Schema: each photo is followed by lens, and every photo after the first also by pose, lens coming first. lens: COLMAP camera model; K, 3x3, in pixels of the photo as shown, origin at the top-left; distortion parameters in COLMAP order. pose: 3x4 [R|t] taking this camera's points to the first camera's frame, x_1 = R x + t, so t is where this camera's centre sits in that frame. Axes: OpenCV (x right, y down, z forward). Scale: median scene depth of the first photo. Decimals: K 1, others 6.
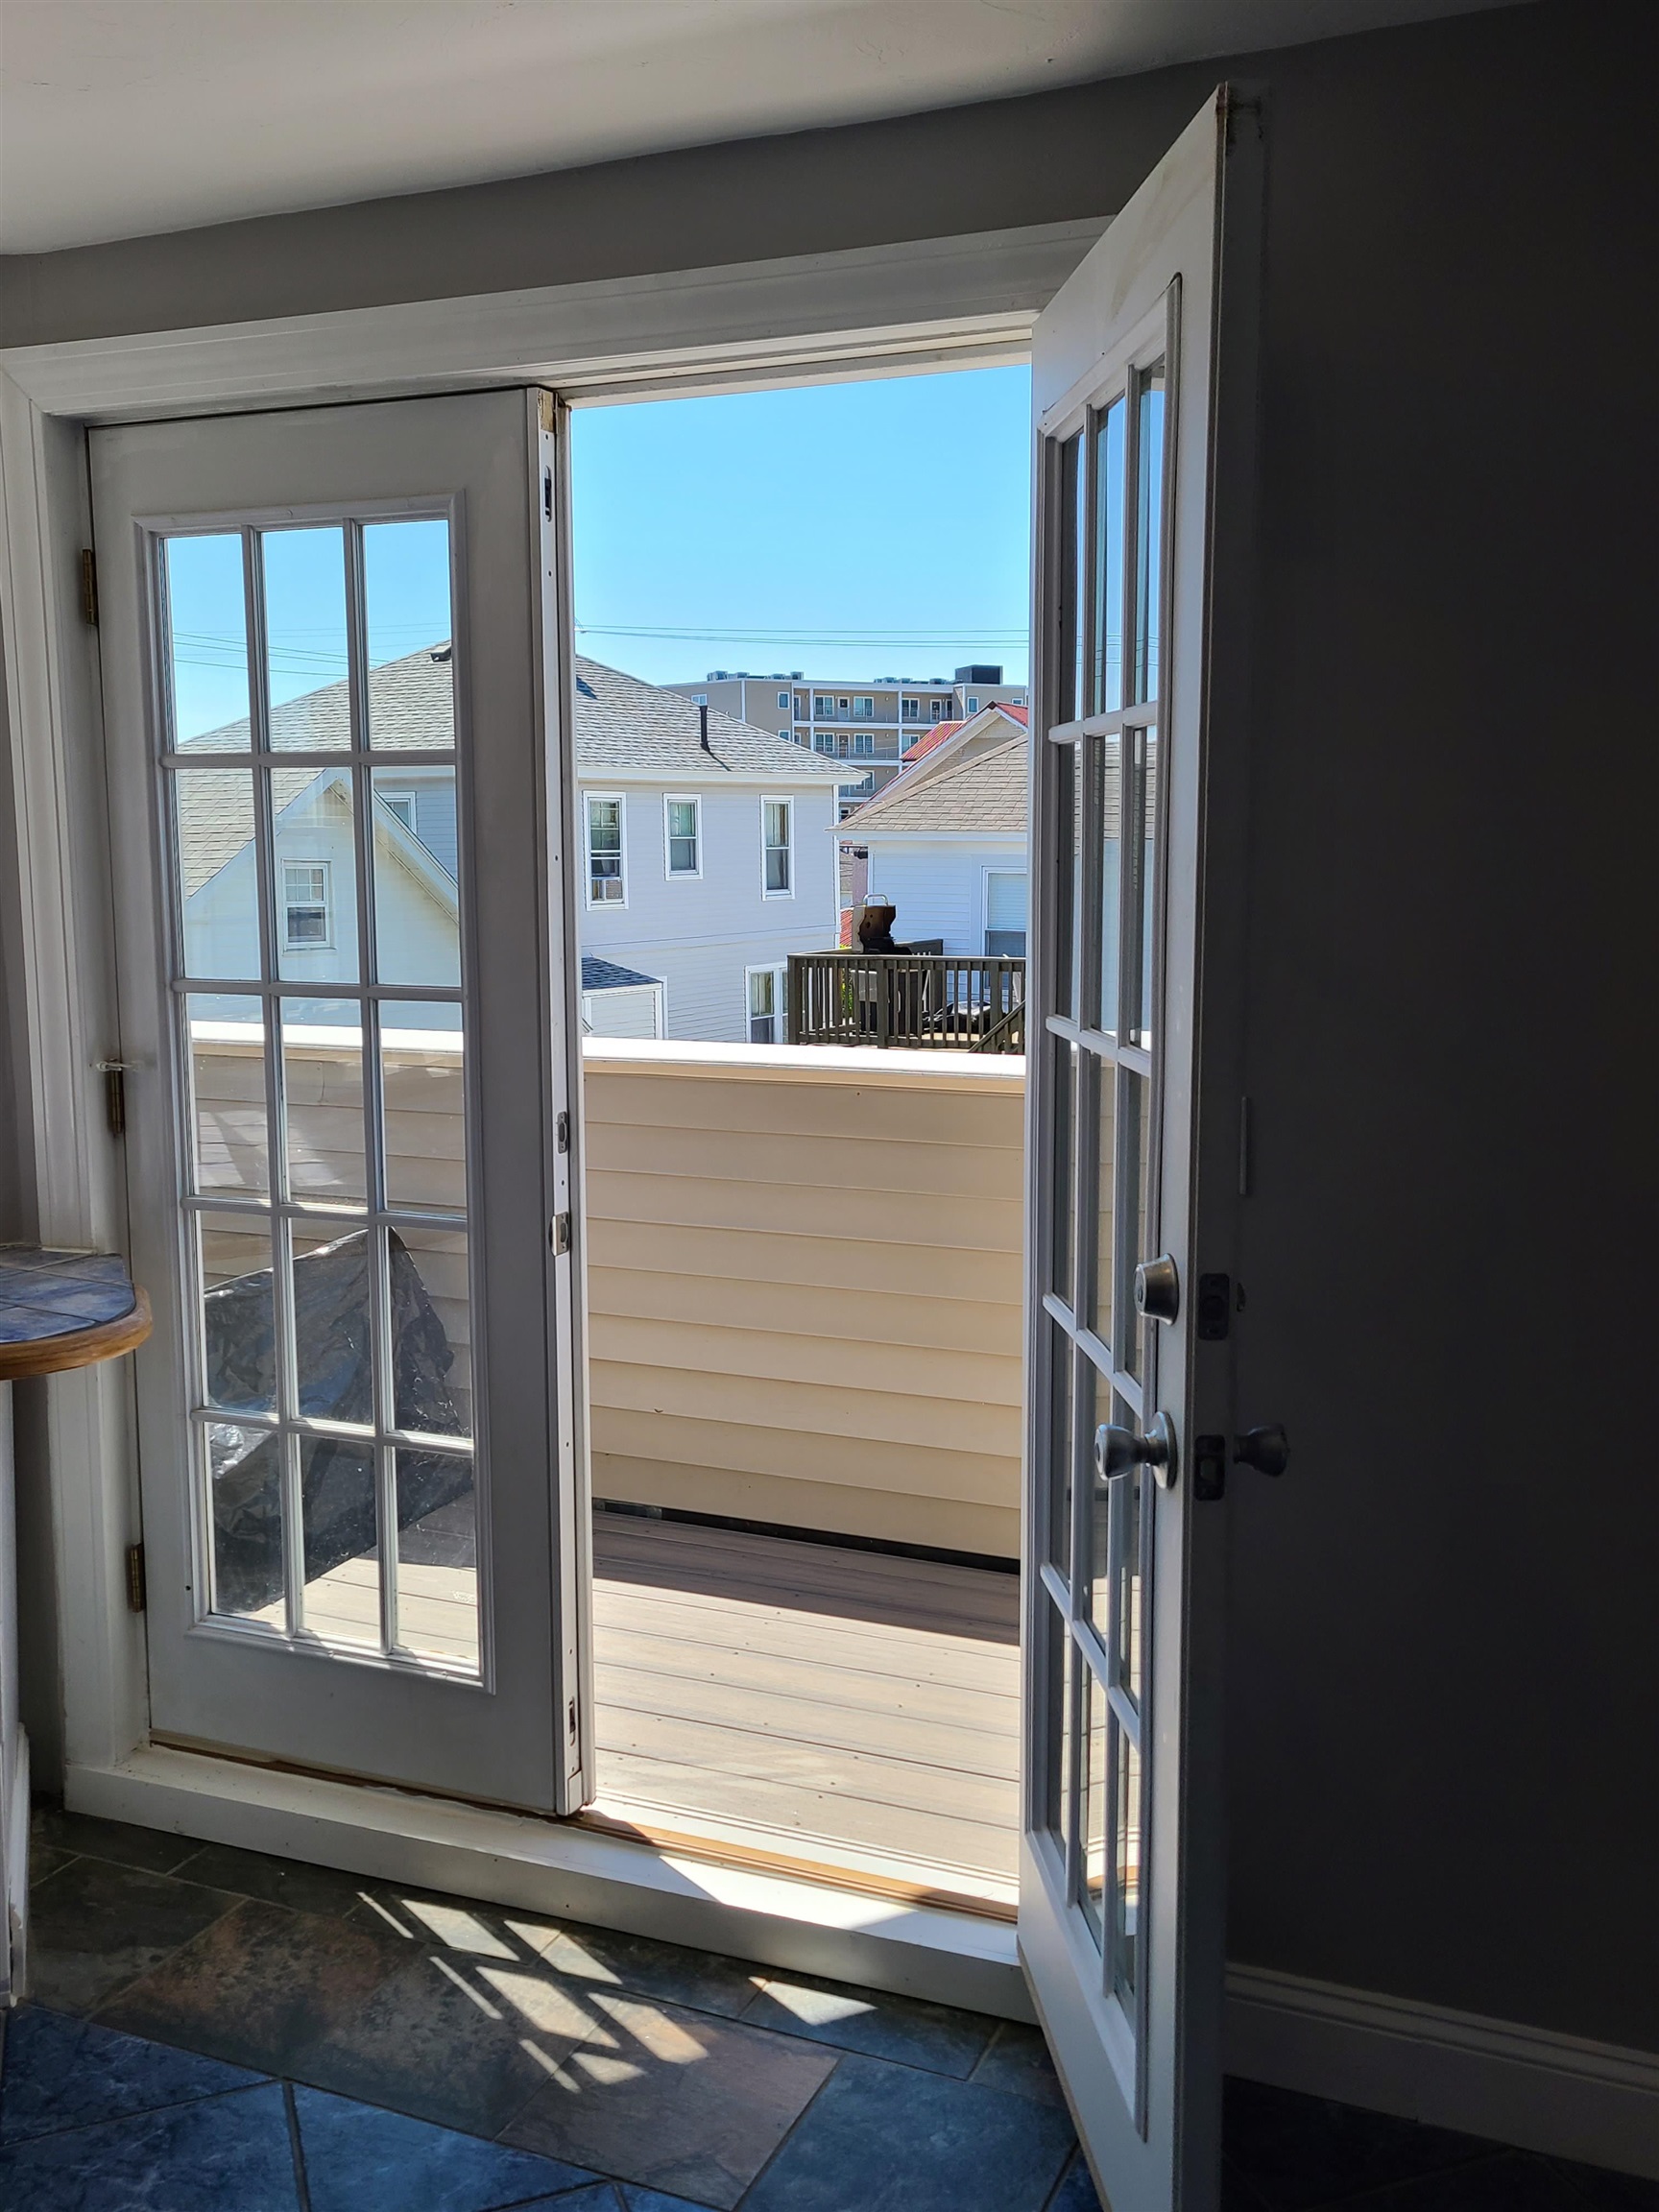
lens RADIAL K [[1970.5, 0, 828.8], [0, 1970.5, 1074.9], [0, 0, 1]] dist [0.022776, 0.000659]
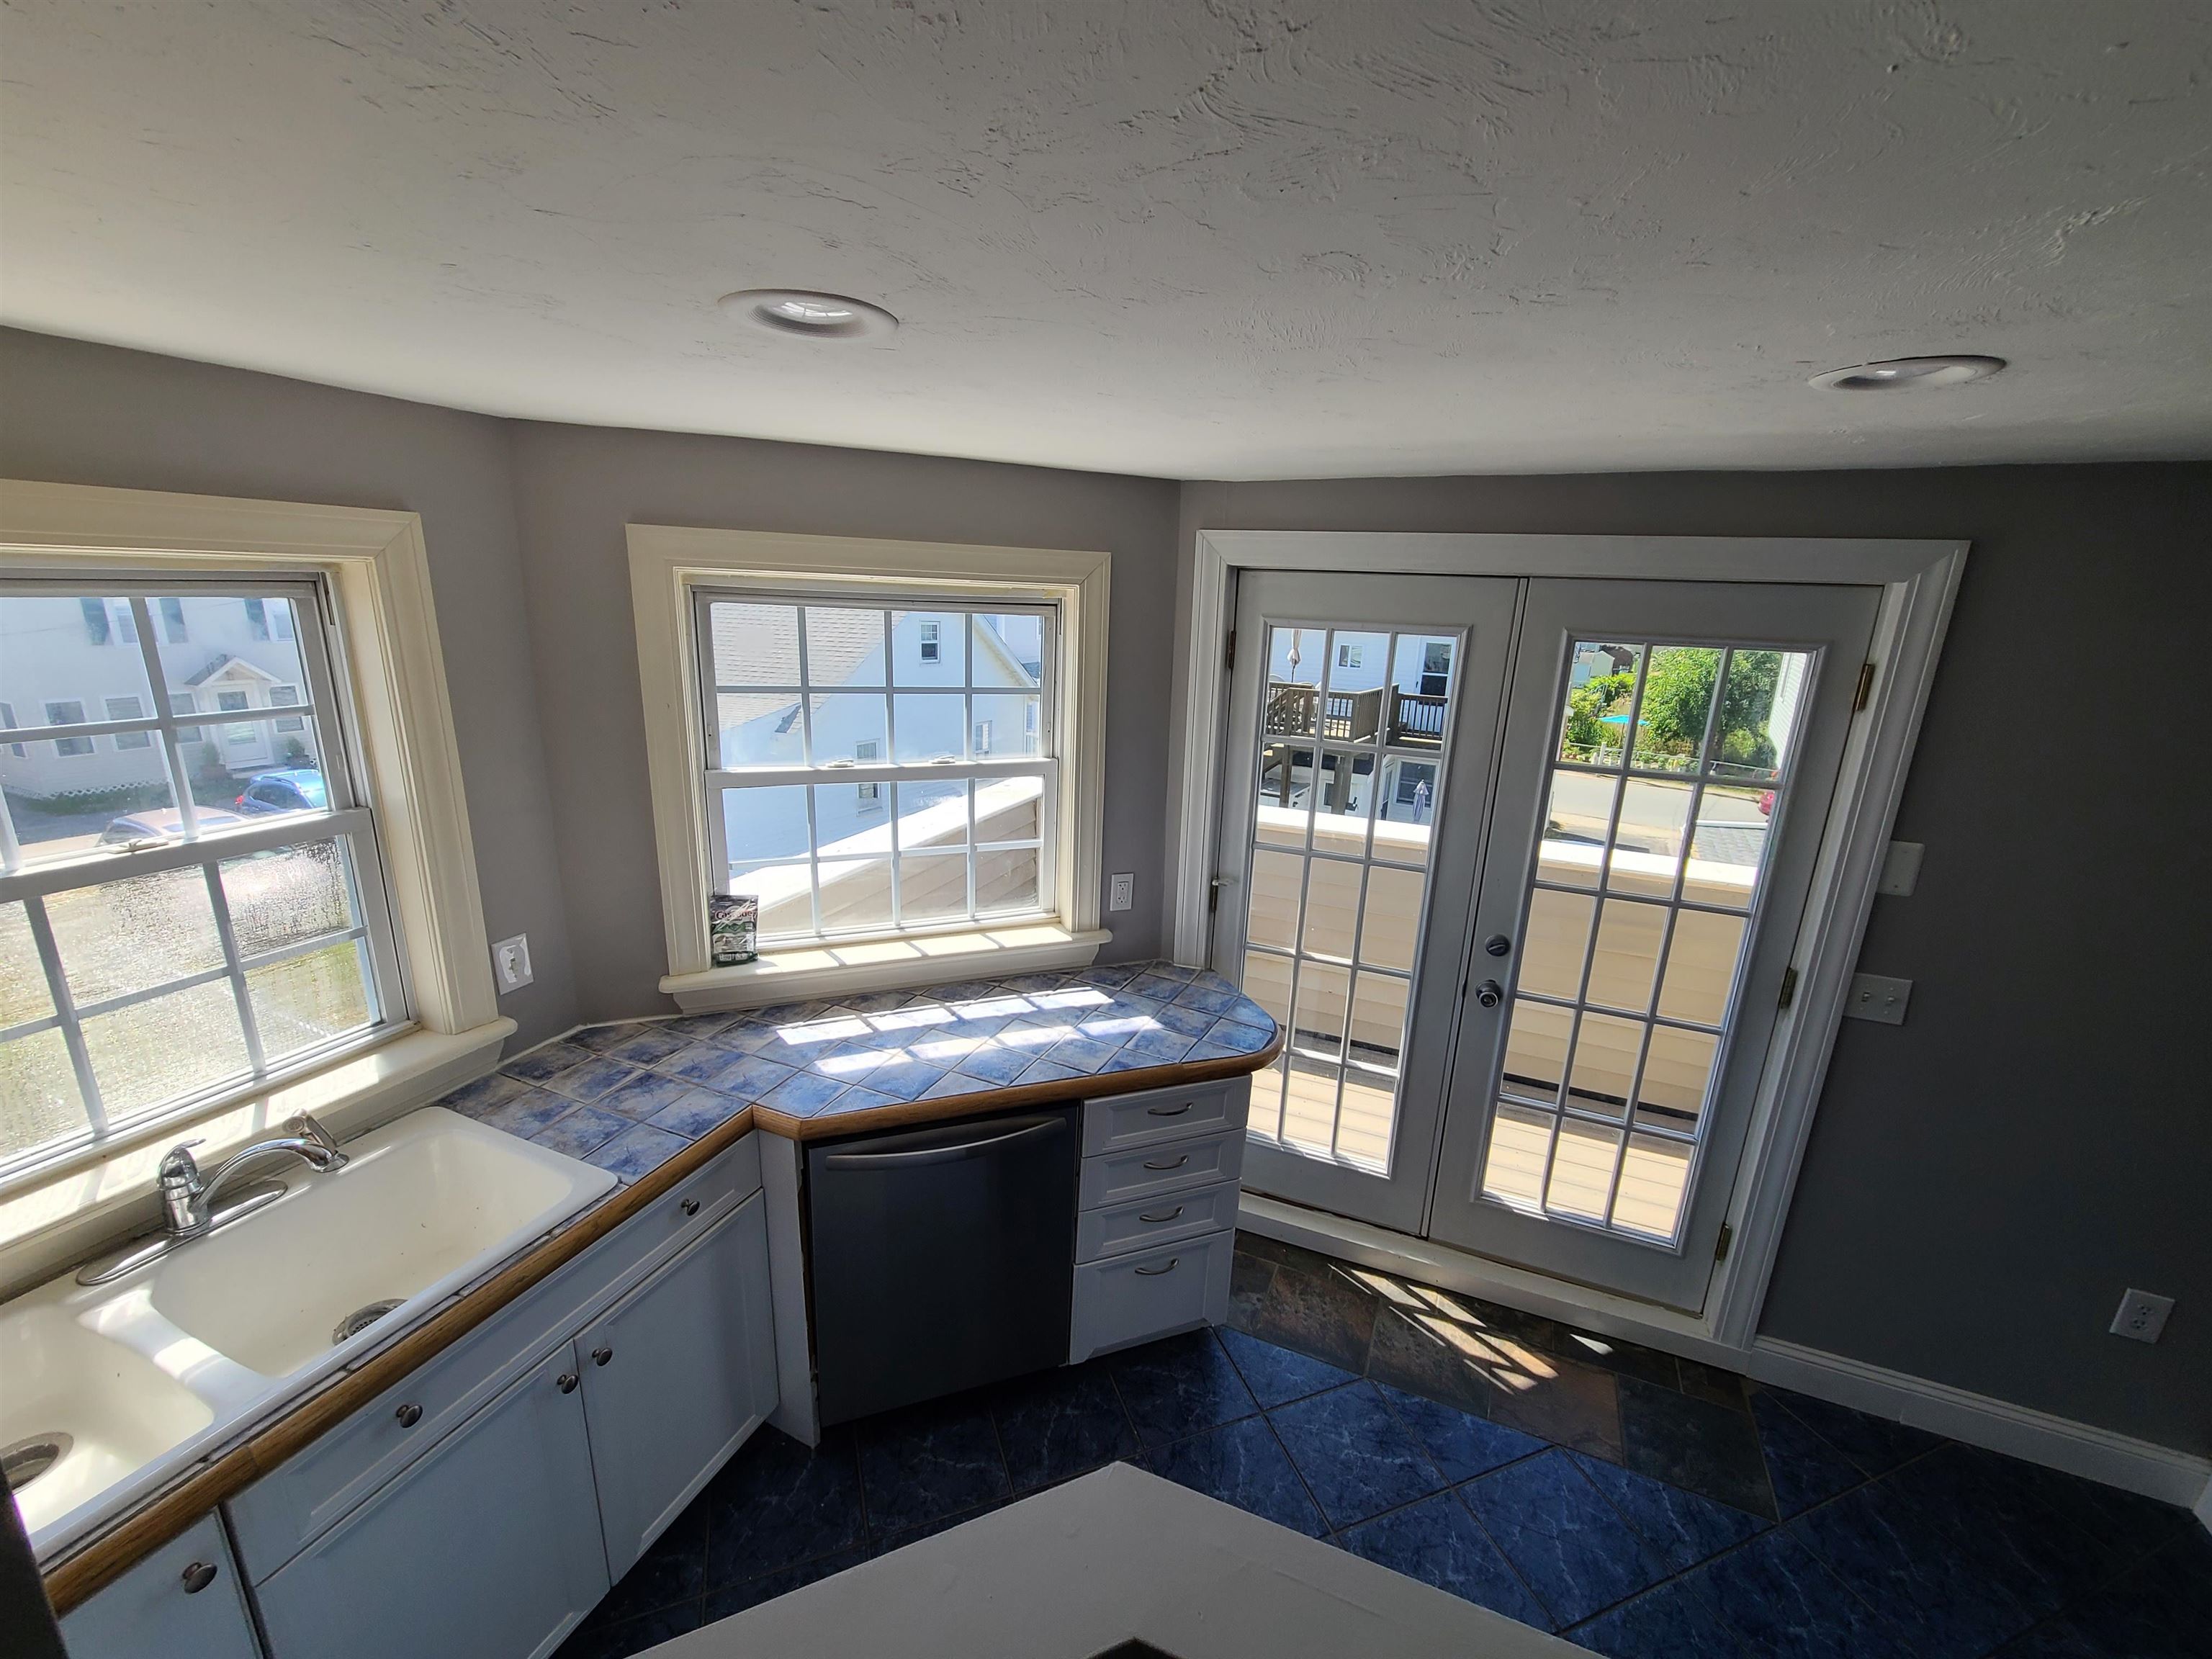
lens RADIAL K [[905.6, 0, 1113.7], [0, 905.6, 840.6], [0, 0, 1]] dist [0.000250, -0.000130]
pose [[0.999275, 0.037813, 0.004355, -0.519794], [-0.038049, 0.989135, 0.141998, -0.193419], [0.001061, -0.142061, 0.989857, 0.077244]]
